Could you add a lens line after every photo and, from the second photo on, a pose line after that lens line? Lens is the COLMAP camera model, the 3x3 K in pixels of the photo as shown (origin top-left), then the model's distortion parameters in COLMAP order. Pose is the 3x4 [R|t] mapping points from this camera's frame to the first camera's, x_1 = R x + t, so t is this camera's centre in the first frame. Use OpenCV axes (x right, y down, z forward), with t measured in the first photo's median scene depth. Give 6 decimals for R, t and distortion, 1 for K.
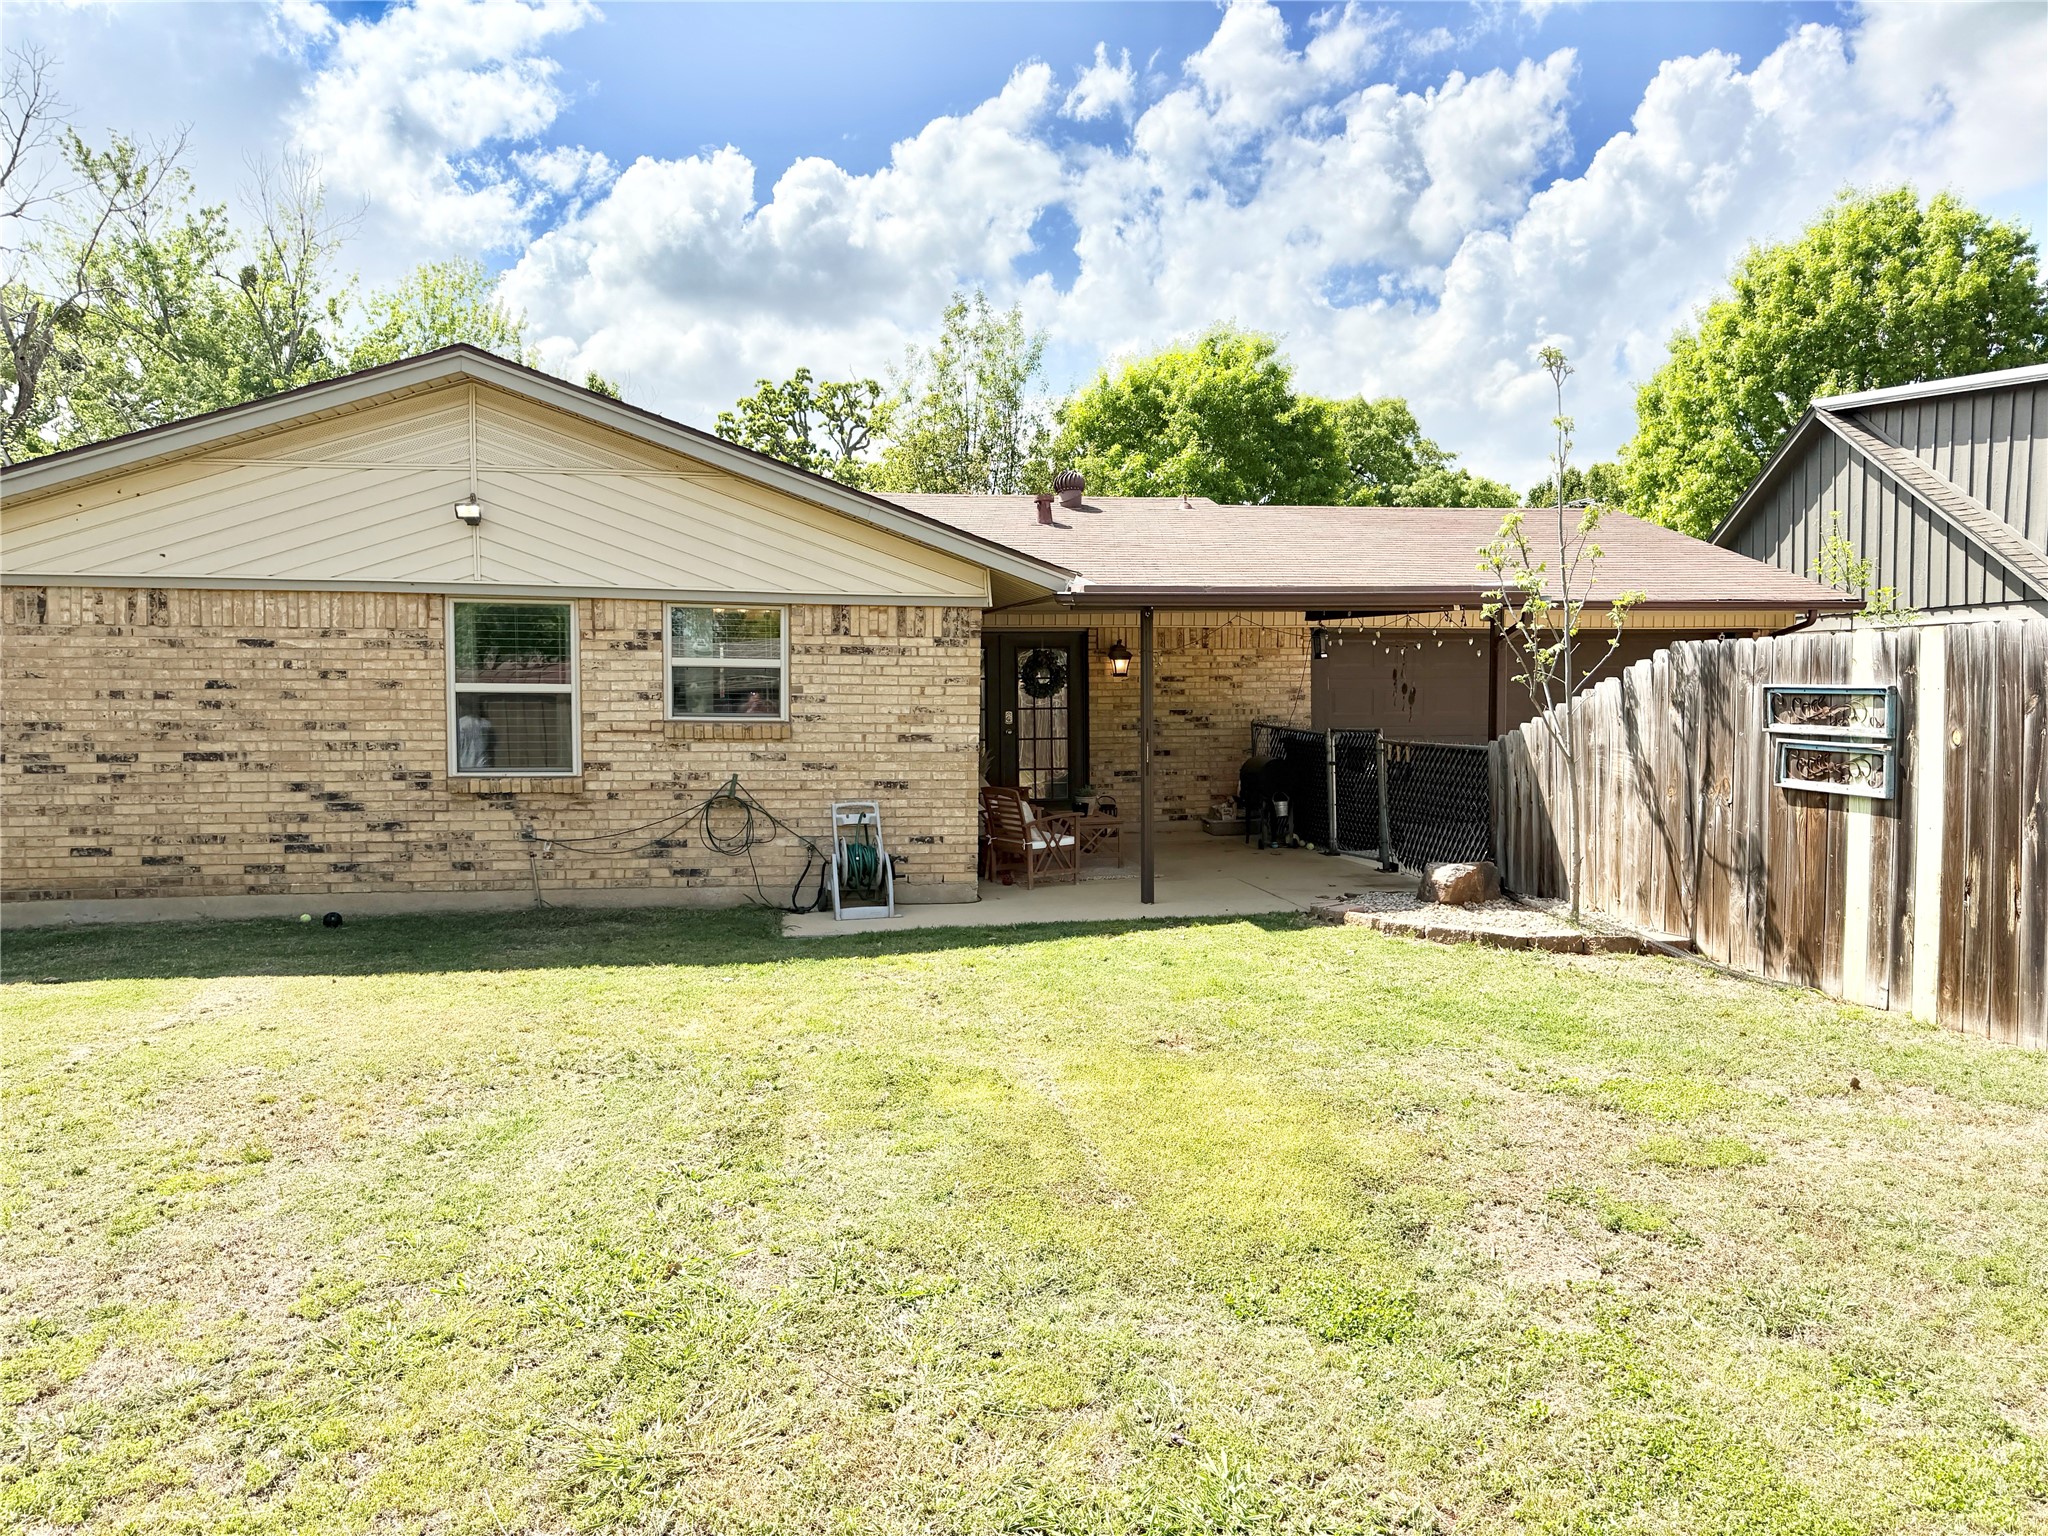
lens RADIAL K [[1446.4, 0, 1023.9], [0, 1446.4, 784.1], [0, 0, 1]] dist [0.062442, -0.085246]
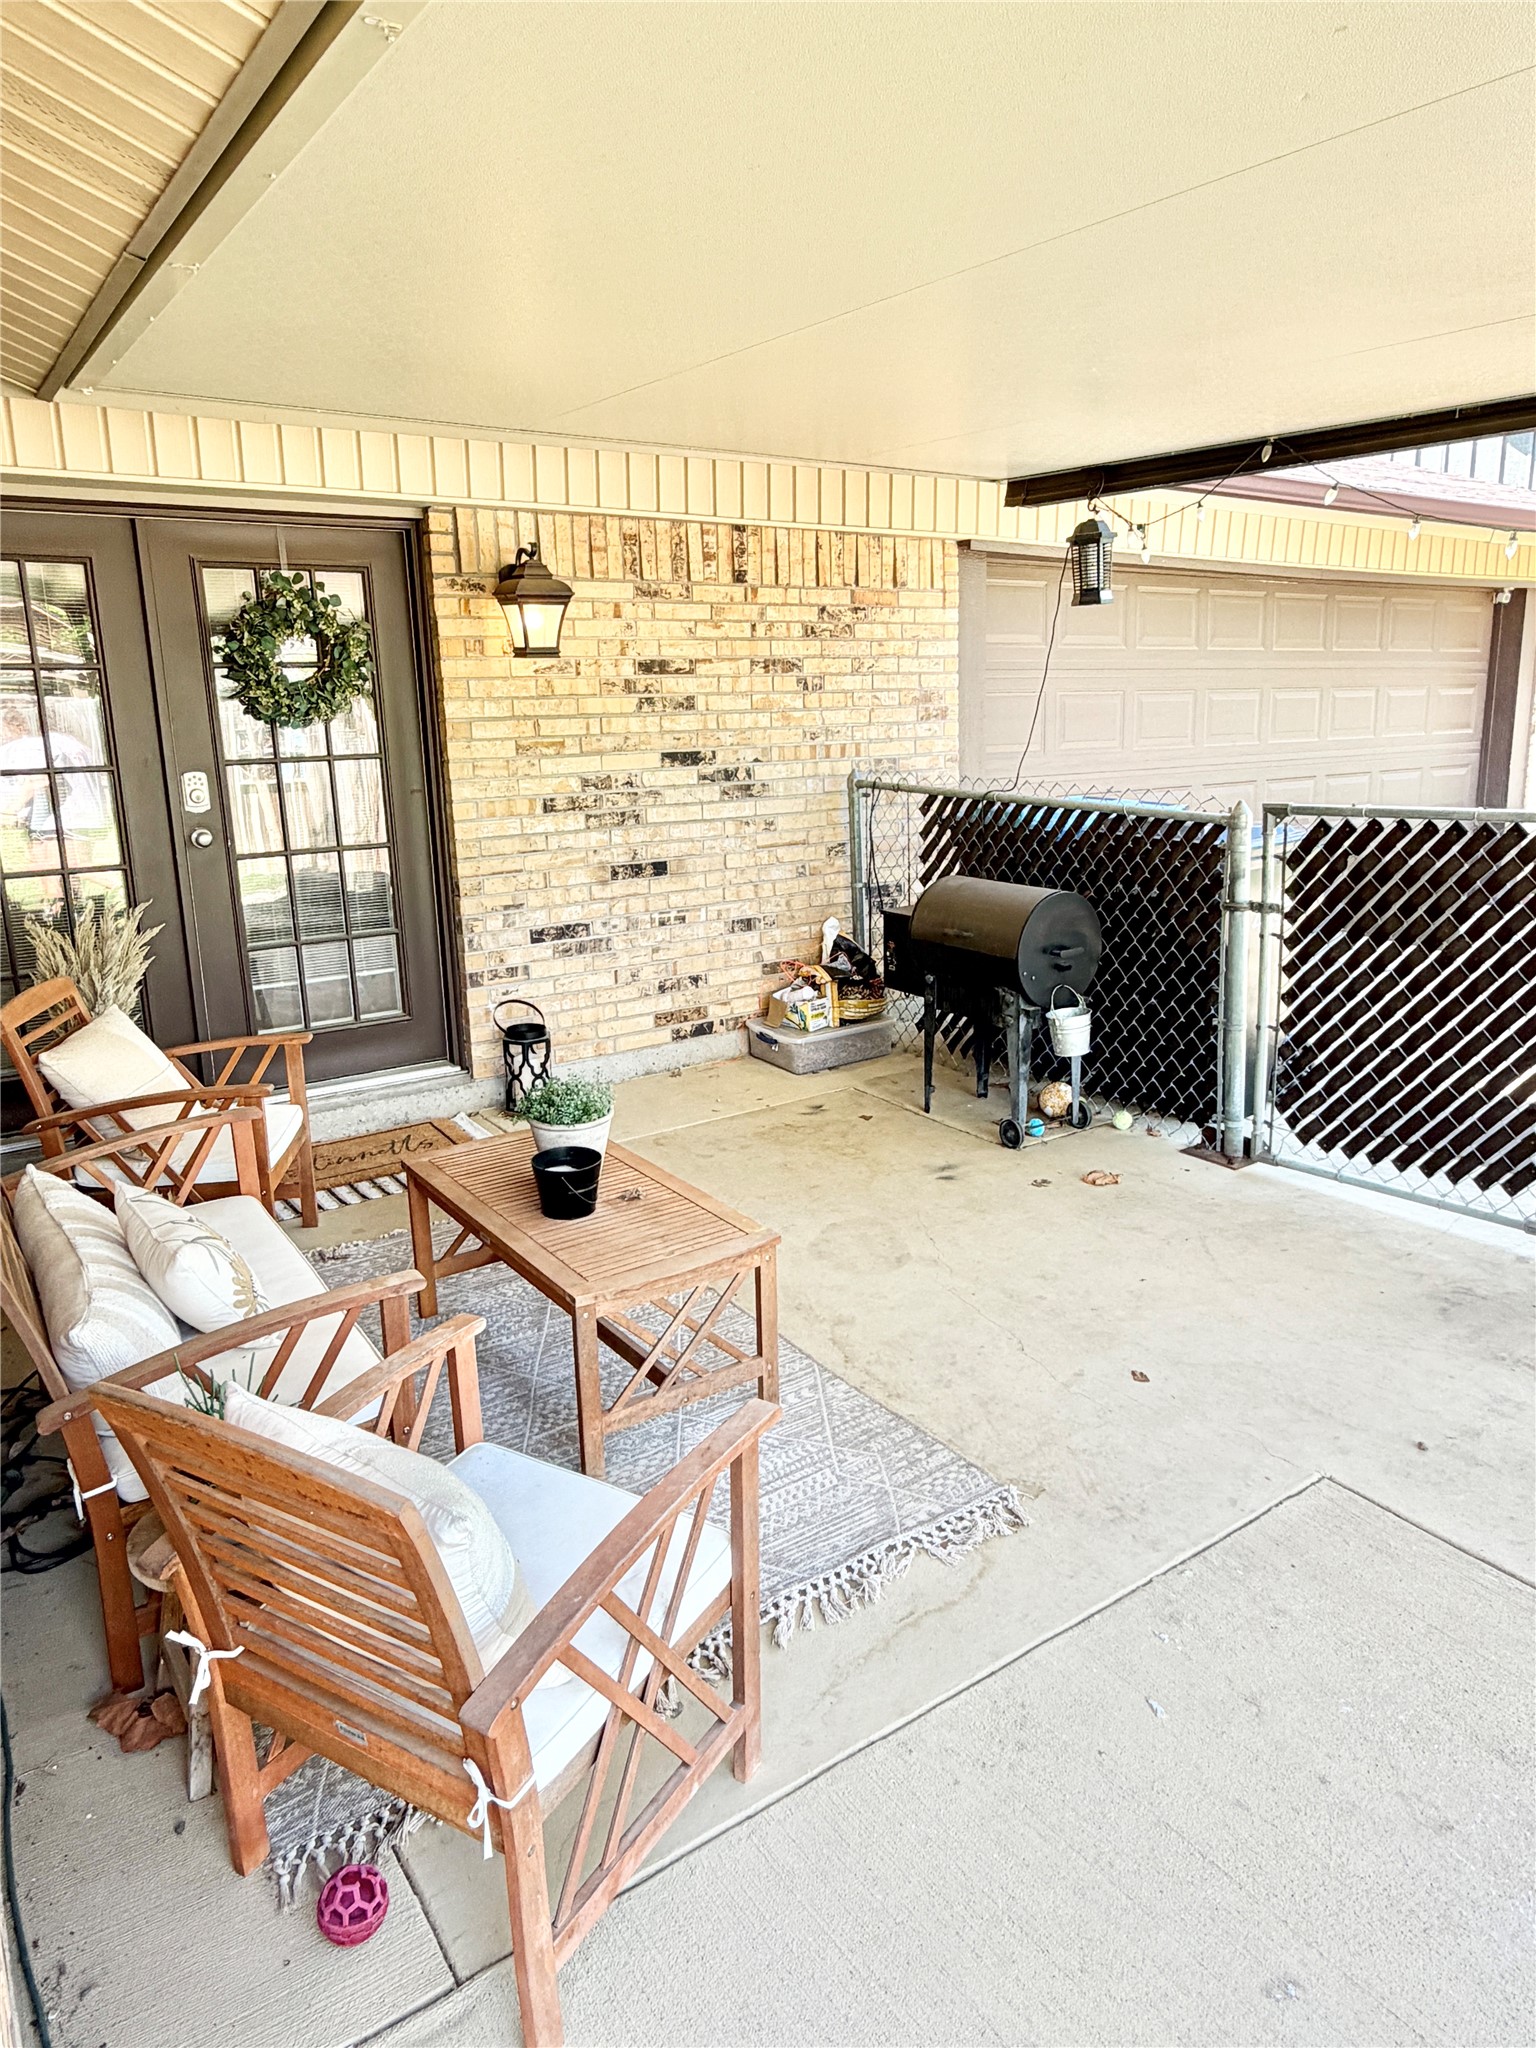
lens RADIAL K [[1325.3, 0, 765.0], [0, 1325.3, 1013.9], [0, 0, 1]] dist [0.005835, 0.002571]
pose [[0.918982, -0.104046, 0.380324, -0.011497], [0.043358, 0.985373, 0.164805, -0.040161], [-0.391908, -0.134963, 0.910051, 0.673430]]
